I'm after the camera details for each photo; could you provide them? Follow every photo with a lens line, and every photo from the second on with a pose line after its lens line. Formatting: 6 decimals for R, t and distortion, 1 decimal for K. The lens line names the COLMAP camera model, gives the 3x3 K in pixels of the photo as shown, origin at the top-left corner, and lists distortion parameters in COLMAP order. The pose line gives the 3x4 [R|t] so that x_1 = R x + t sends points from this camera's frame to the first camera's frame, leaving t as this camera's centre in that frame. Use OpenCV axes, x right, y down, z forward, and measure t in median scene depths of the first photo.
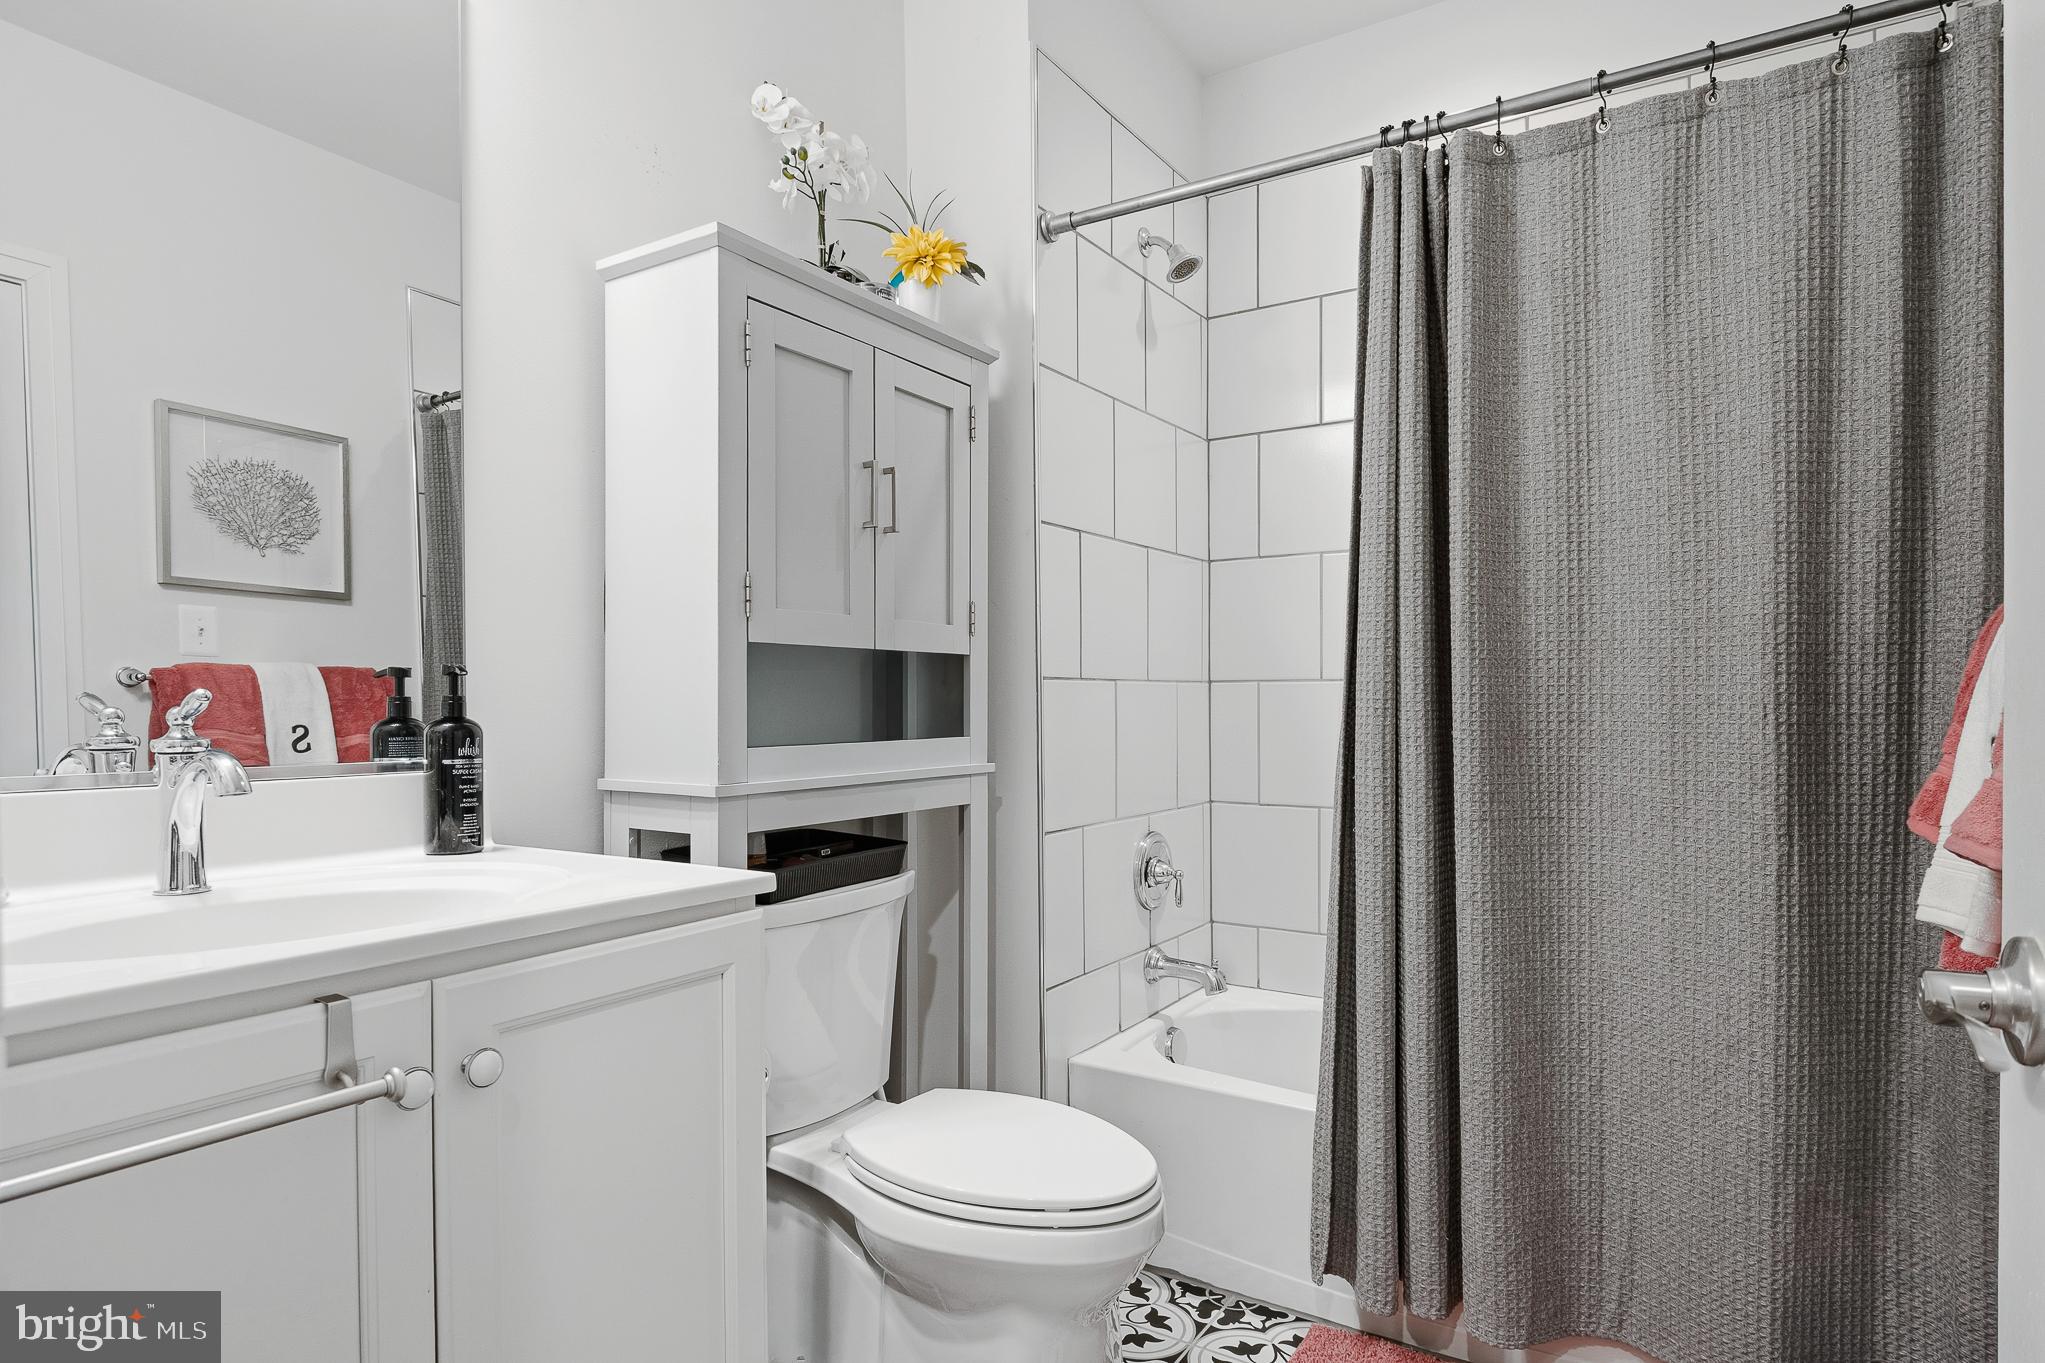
lens RADIAL K [[1125.8, 0, 1022.5], [0, 1125.8, 681.5], [0, 0, 1]] dist [-0.001135, -0.014292]
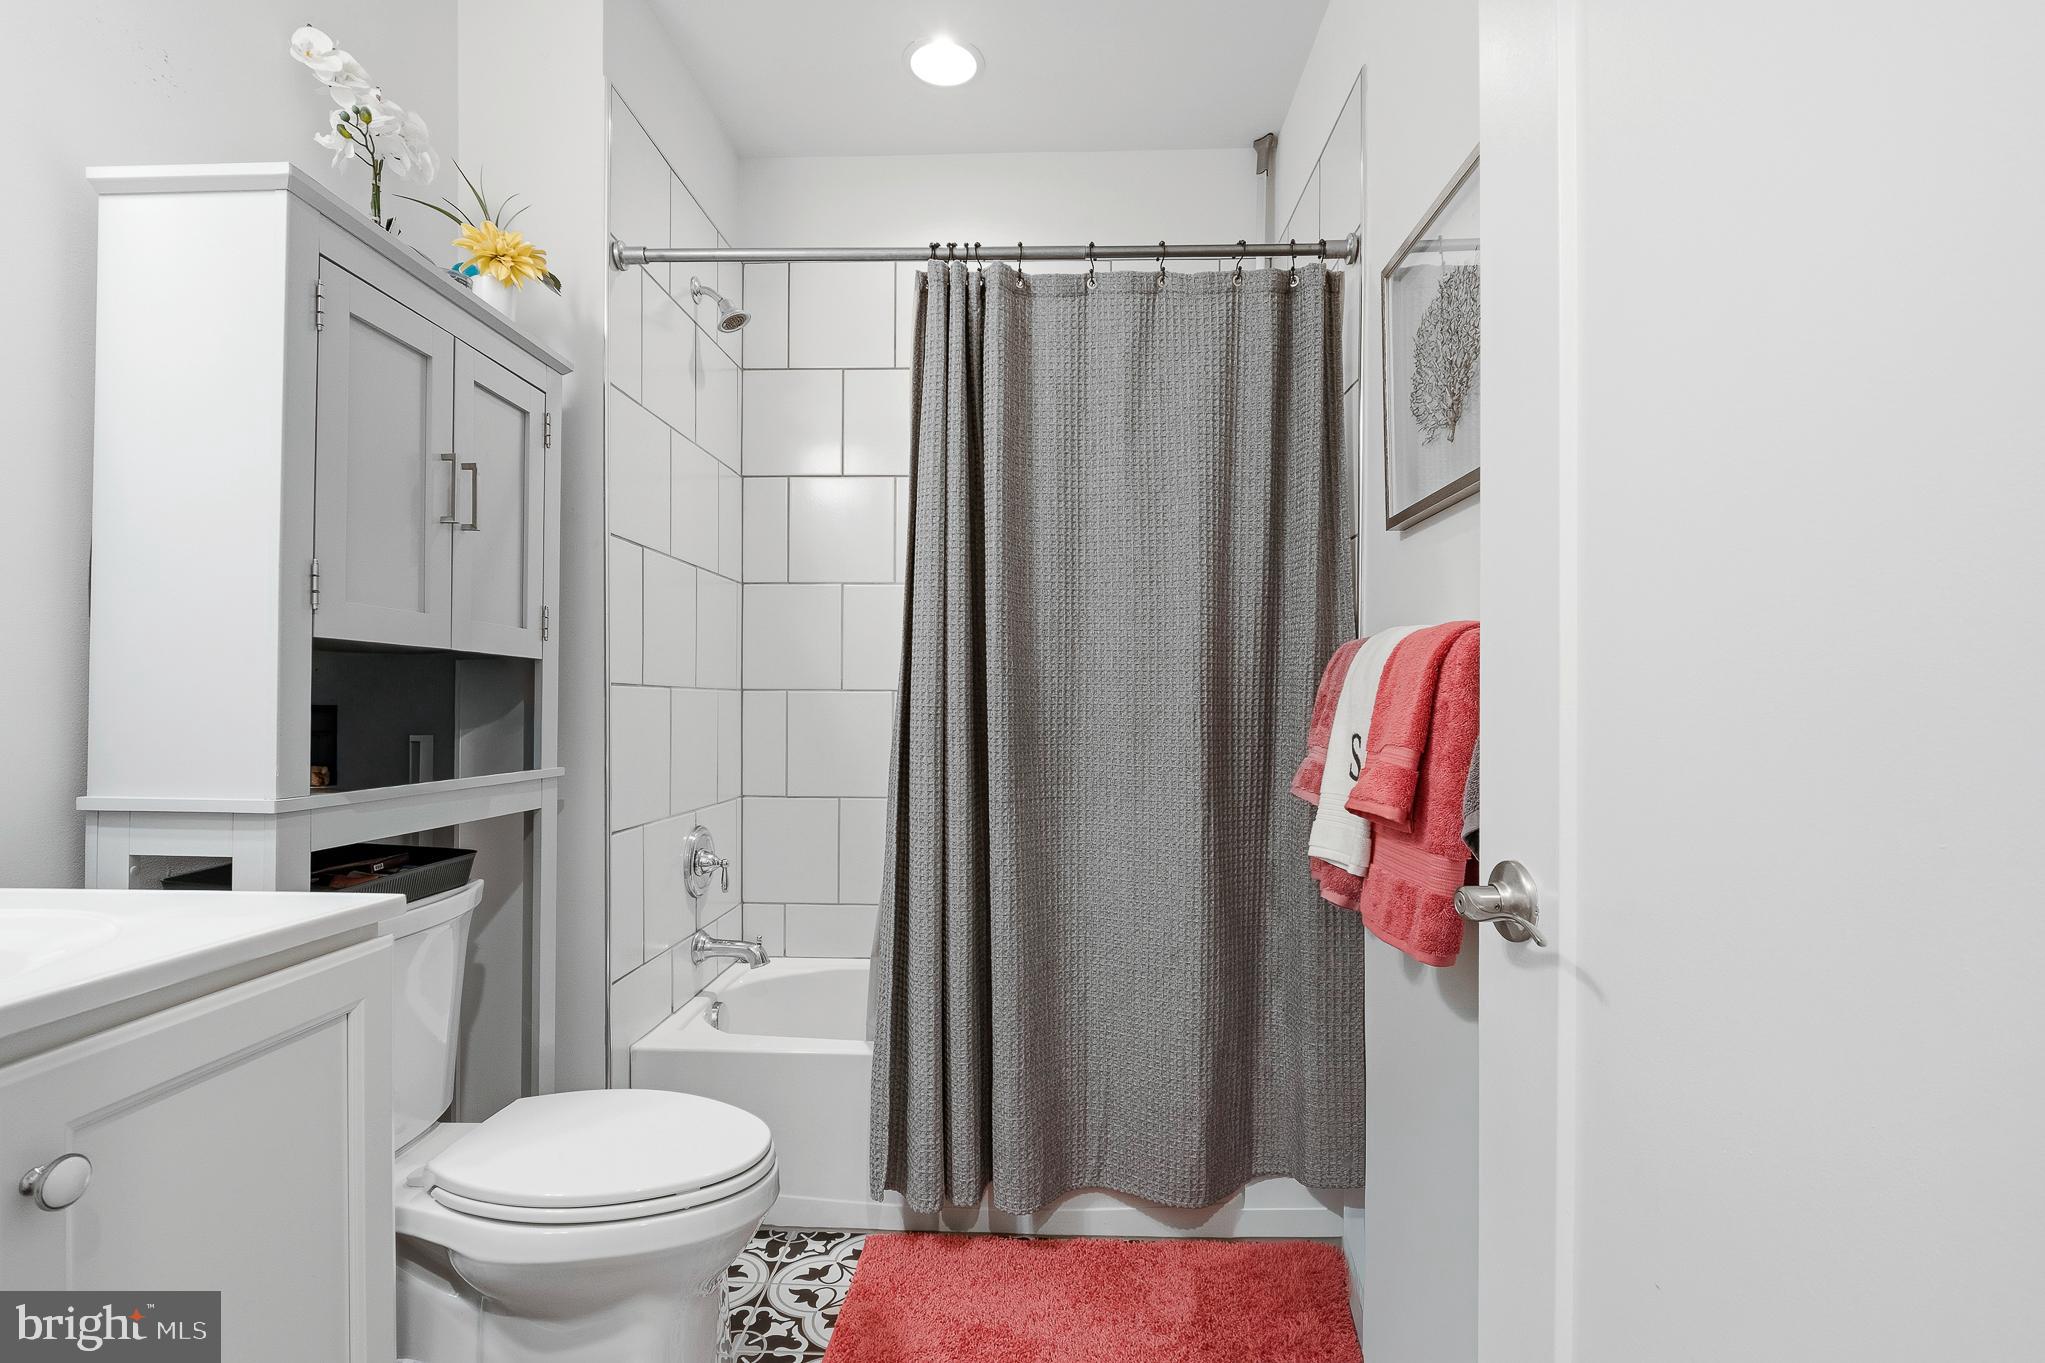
lens RADIAL K [[951.5, 0, 1014.8], [0, 951.5, 680.3], [0, 0, 1]] dist [-0.007841, -0.005797]
pose [[0.858912, 0.021625, 0.511666, -0.132560], [-0.016092, 0.999754, -0.015242, 0.001309], [-0.511870, 0.004858, 0.859049, 0.063147]]
